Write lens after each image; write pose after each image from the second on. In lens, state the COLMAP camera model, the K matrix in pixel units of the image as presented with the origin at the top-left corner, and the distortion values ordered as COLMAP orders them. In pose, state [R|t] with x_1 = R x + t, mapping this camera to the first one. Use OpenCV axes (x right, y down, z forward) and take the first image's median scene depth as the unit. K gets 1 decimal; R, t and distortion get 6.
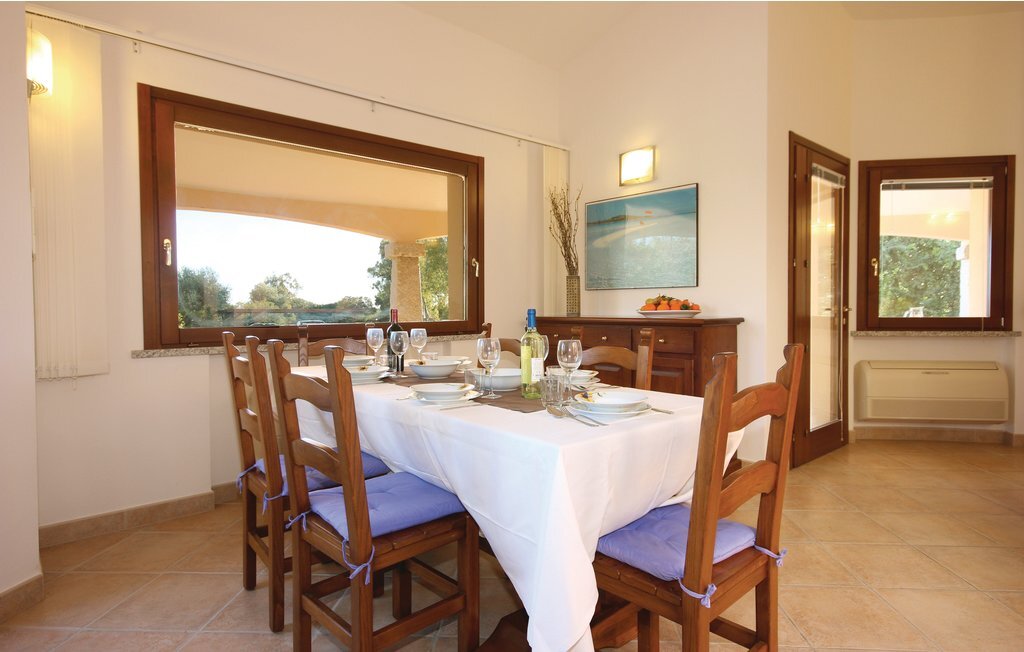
lens RADIAL K [[586.0, 0, 515.4], [0, 586.0, 319.0], [0, 0, 1]] dist [-0.001982, 0.000149]
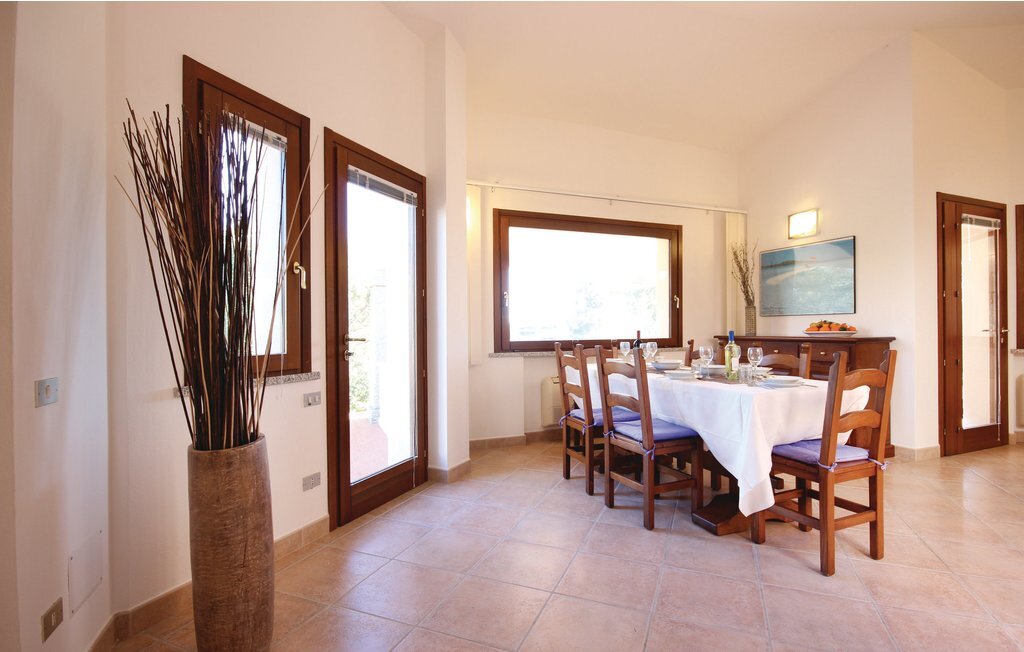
lens RADIAL K [[497.8, 0, 511.1], [0, 497.8, 330.3], [0, 0, 1]] dist [0.002521, -0.002001]
pose [[0.943827, -0.000260, -0.330441, -0.051404], [-0.004912, 0.999878, -0.014817, 0.003418], [0.330405, 0.015608, 0.943710, -0.324909]]
